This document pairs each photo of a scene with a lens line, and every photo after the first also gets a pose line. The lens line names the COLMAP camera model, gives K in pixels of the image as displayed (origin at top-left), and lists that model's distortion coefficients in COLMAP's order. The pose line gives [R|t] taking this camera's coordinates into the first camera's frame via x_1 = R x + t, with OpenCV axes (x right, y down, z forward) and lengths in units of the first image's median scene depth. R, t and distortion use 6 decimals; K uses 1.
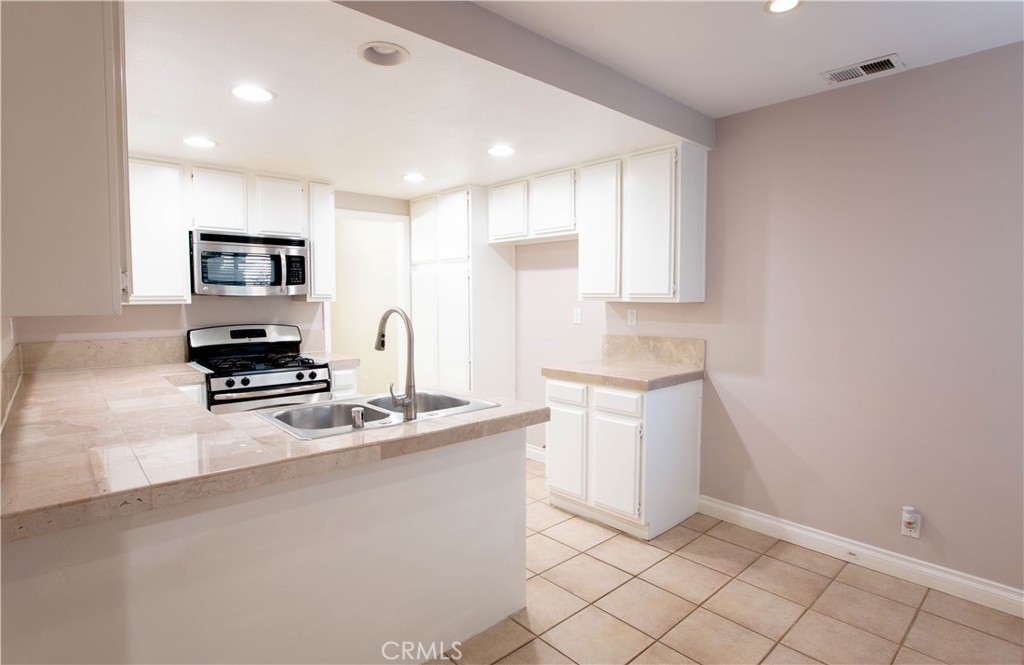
lens RADIAL K [[523.9, 0, 512.0], [0, 523.9, 332.5], [0, 0, 1]] dist [-0.044504, 0.000766]
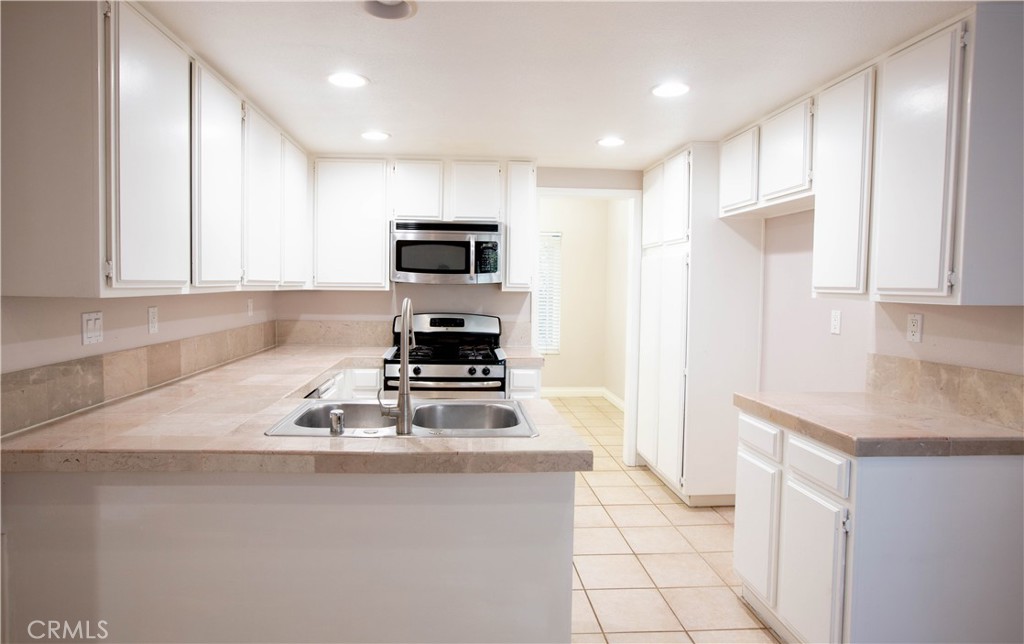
lens RADIAL K [[588.4, 0, 487.9], [0, 588.4, 316.1], [0, 0, 1]] dist [-0.062206, 0.045989]
pose [[0.781542, 0.044852, -0.622239, 0.273418], [-0.057517, 0.998344, -0.000280, -0.015721], [0.621196, 0.036008, 0.782828, 0.197354]]
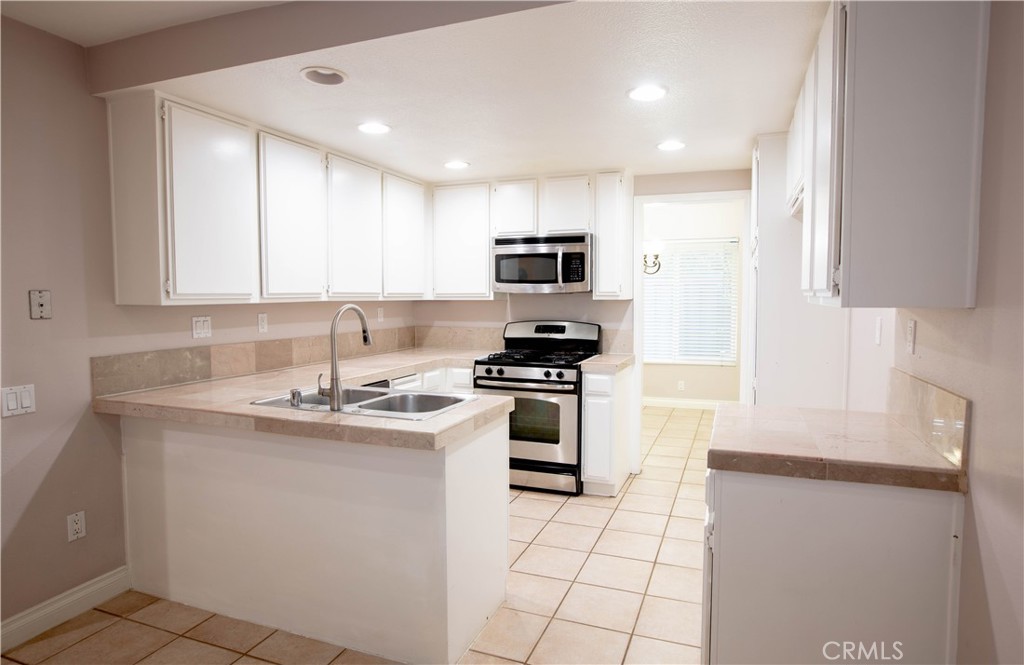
lens RADIAL K [[584.7, 0, 512.0], [0, 584.7, 332.5], [0, 0, 1]] dist [-0.044284, 0.000753]
pose [[0.453599, 0.059111, -0.889243, 0.574708], [-0.061705, 0.997486, 0.034831, -0.031309], [0.889067, 0.039071, 0.456106, 0.438913]]
